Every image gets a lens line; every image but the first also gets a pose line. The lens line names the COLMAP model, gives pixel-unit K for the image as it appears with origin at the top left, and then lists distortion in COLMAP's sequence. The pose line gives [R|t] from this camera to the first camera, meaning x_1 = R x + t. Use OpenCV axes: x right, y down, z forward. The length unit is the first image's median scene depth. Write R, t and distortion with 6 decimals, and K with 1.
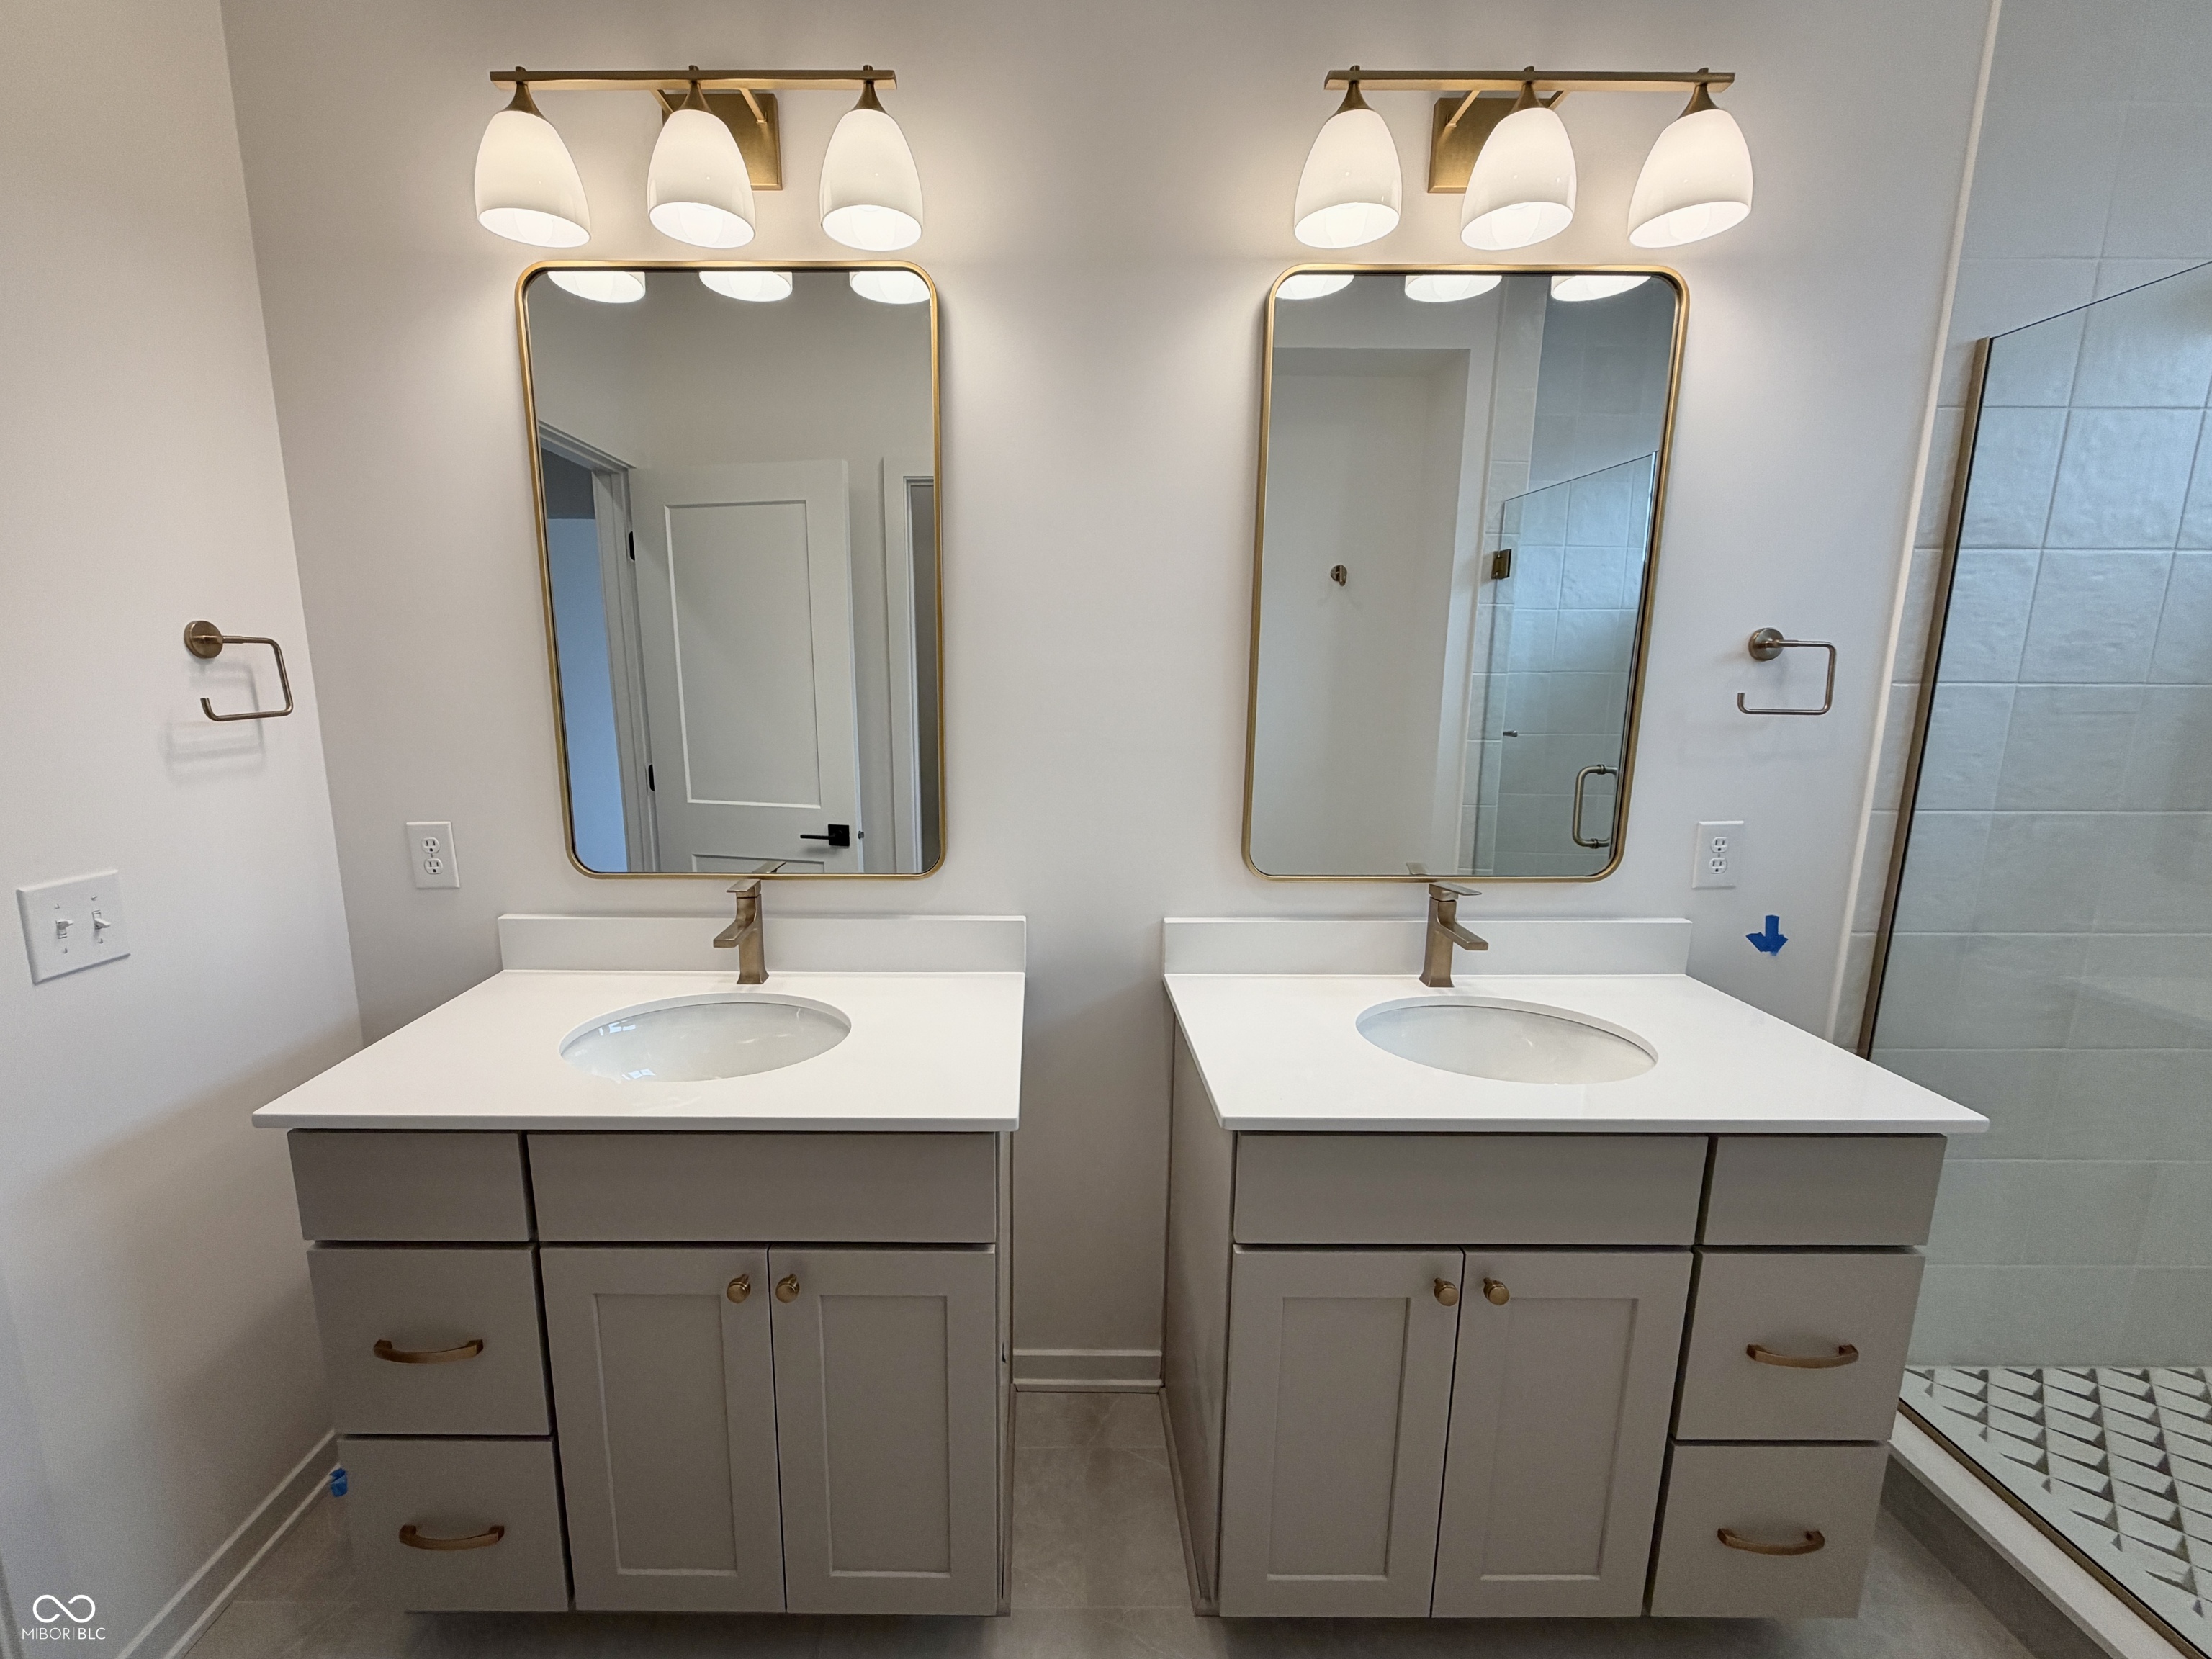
lens RADIAL K [[897.2, 0, 1108.8], [0, 897.2, 829.4], [0, 0, 1]] dist [0.002950, -0.000505]
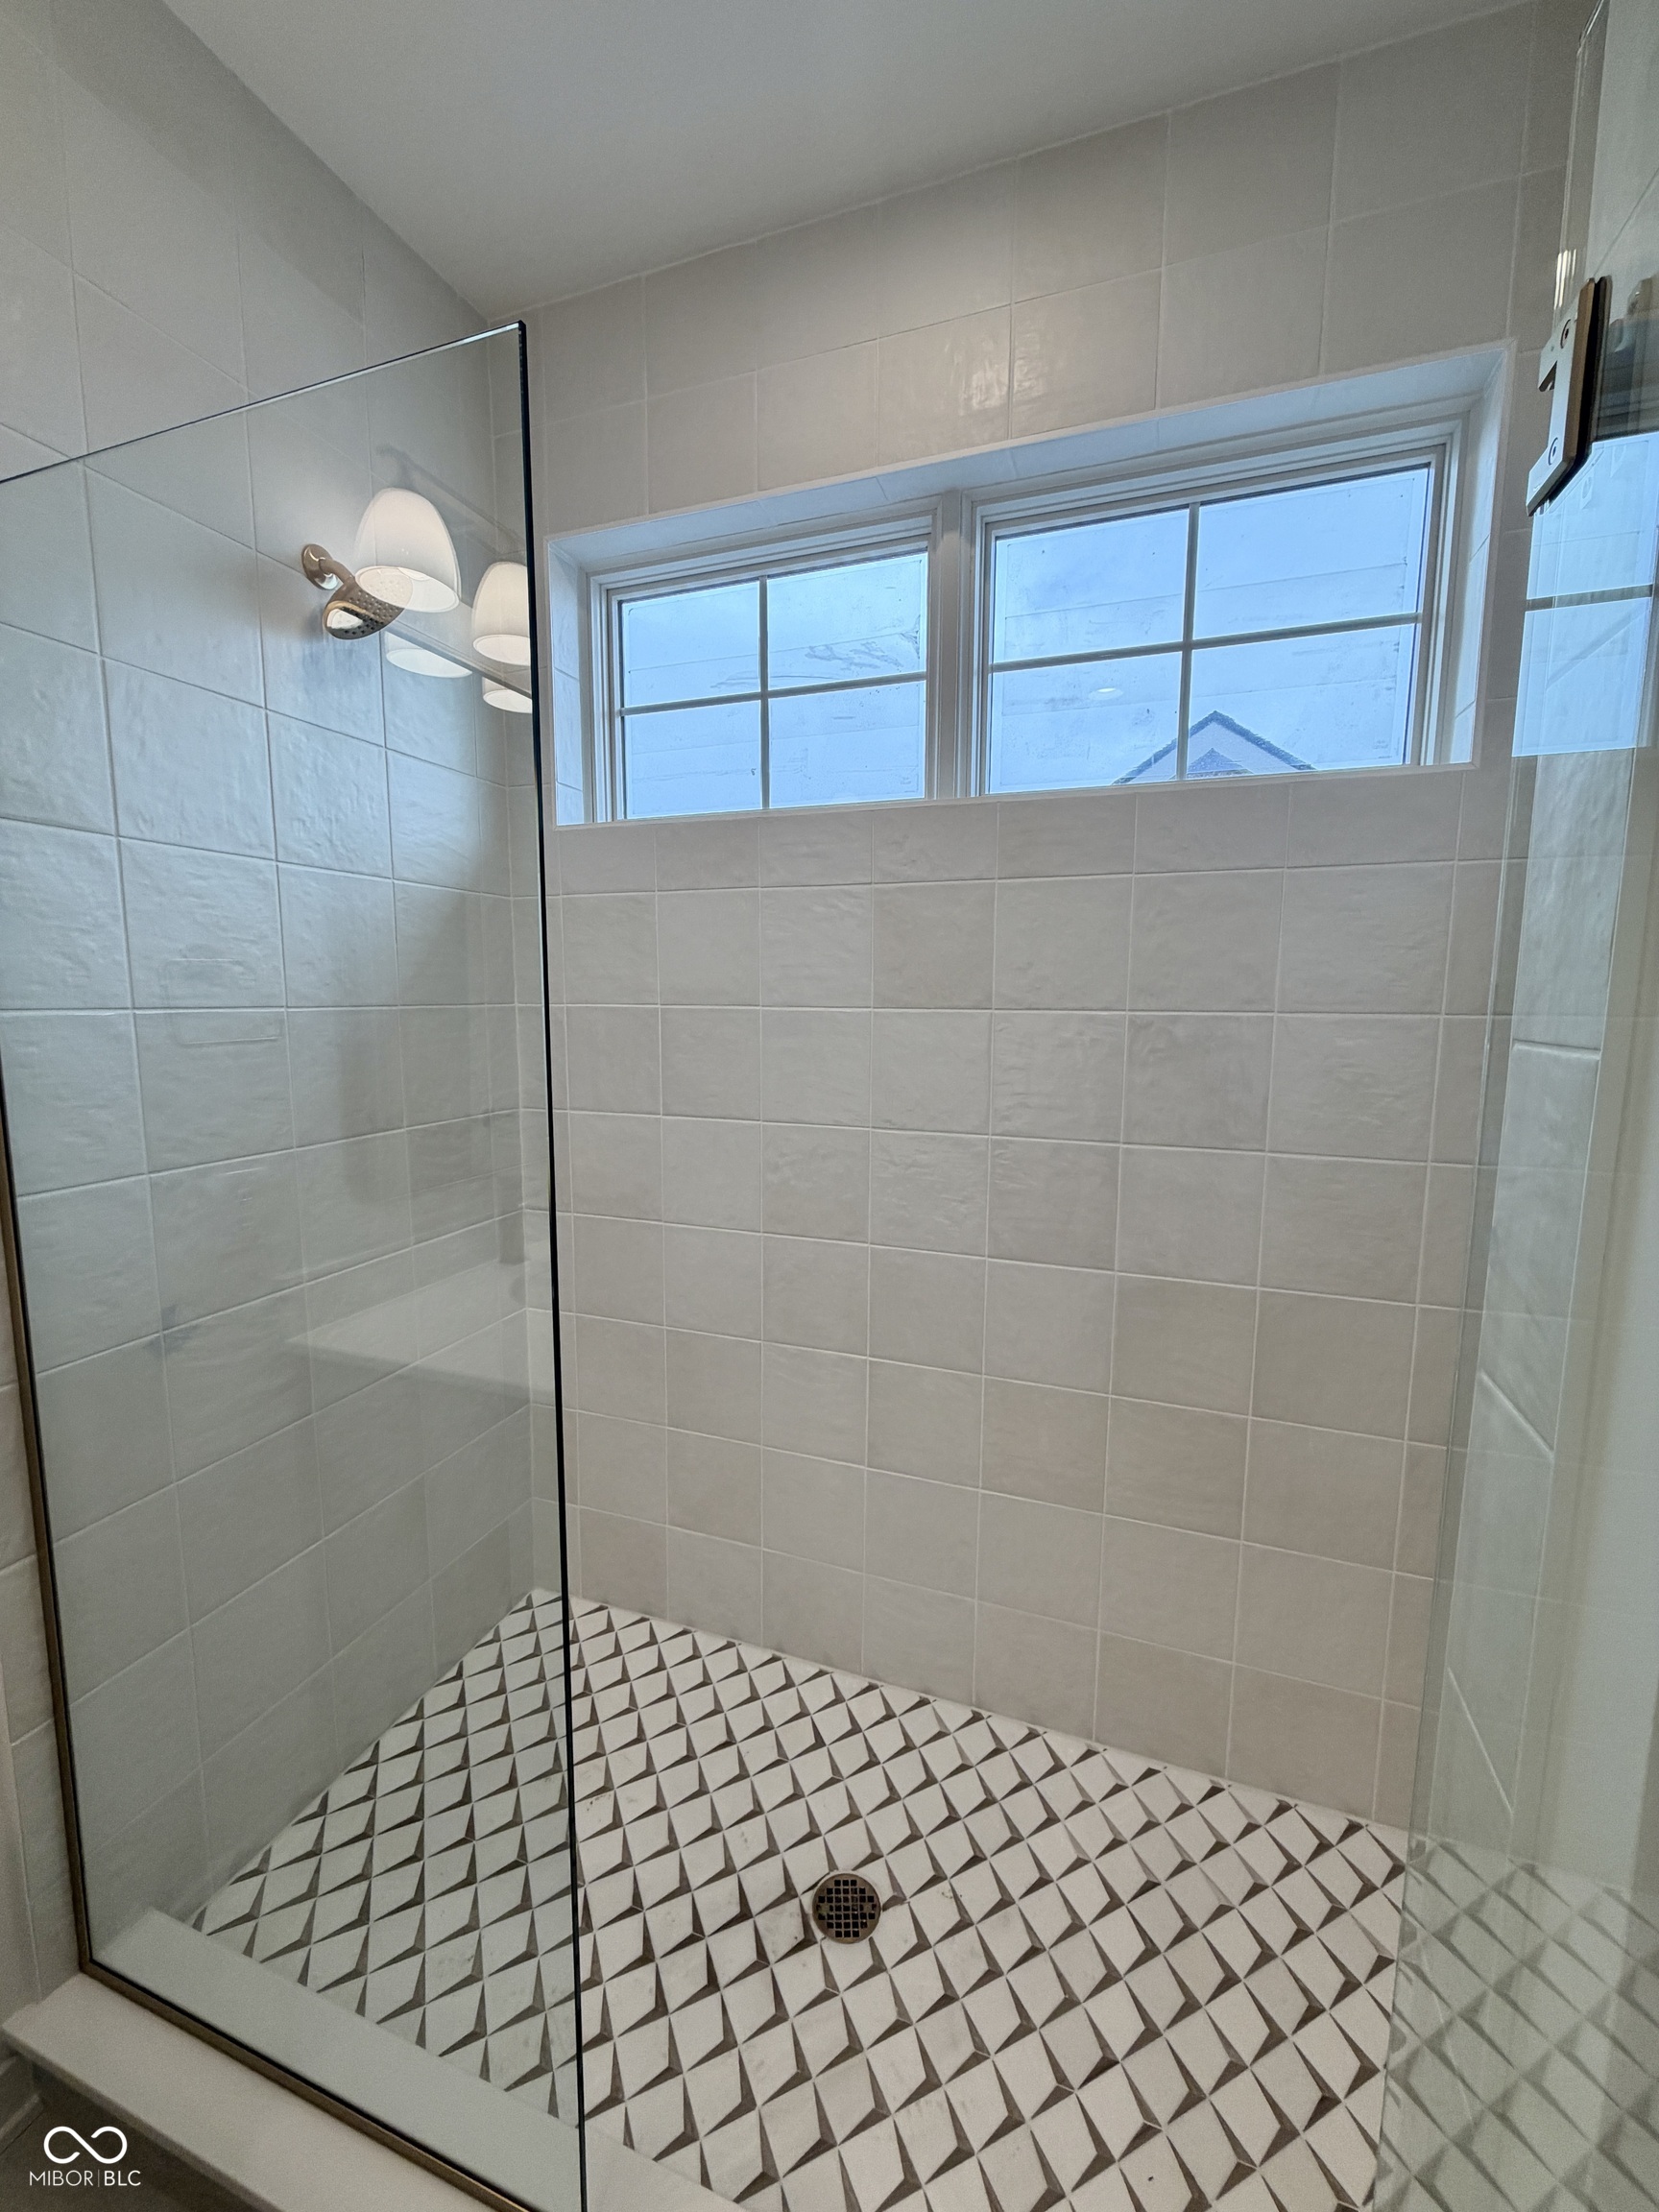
lens RADIAL K [[897.2, 0, 829.0], [0, 897.2, 1107.4], [0, 0, 1]] dist [0.002950, -0.000505]
pose [[0.344983, -0.120674, 0.930819, 0.492125], [0.163451, 0.984272, 0.067025, -0.033938], [-0.924267, 0.129021, 0.359281, 0.184289]]
